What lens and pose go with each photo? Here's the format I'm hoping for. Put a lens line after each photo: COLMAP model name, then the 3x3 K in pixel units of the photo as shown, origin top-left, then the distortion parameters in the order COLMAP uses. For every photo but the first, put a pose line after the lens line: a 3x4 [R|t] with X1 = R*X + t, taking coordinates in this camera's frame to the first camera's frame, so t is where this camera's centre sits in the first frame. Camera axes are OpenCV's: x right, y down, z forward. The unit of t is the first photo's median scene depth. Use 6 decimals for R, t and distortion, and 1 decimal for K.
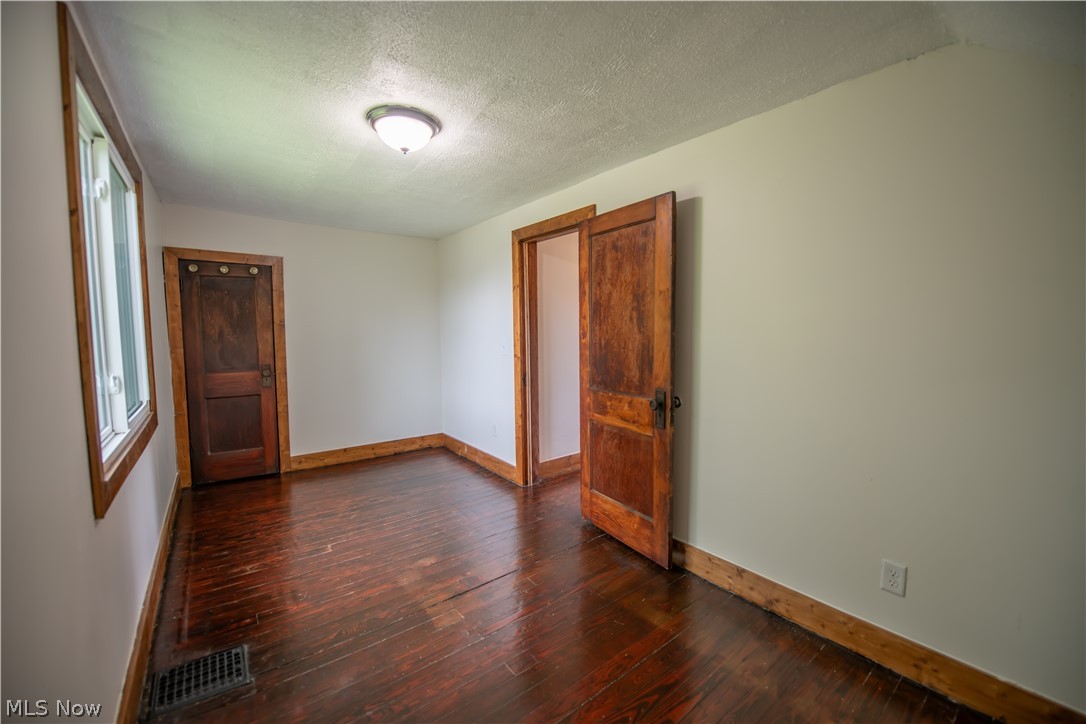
lens RADIAL K [[430.7, 0, 545.7], [0, 430.7, 361.1], [0, 0, 1]] dist [-0.016570, -0.001694]
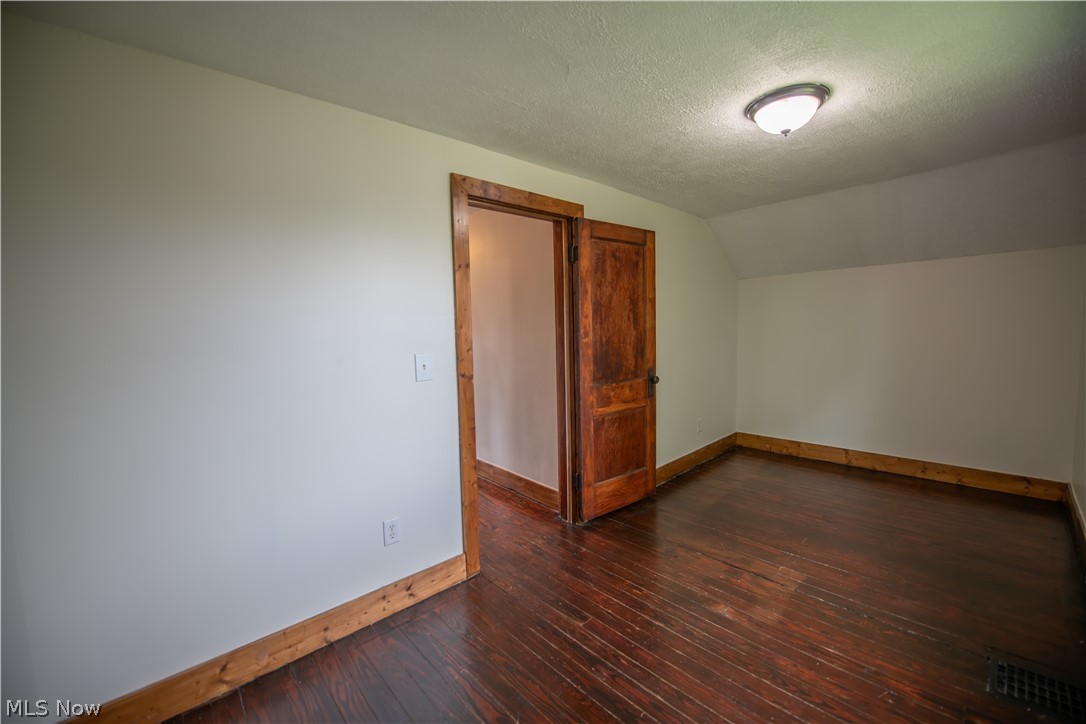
lens RADIAL K [[430.7, 0, 544.8], [0, 430.7, 359.6], [0, 0, 1]] dist [-0.016570, -0.001694]
pose [[-0.086958, -0.071422, 0.993648, -0.983127], [0.107444, 0.990936, 0.080630, -0.102991], [-0.990401, 0.113773, -0.078496, 1.302072]]
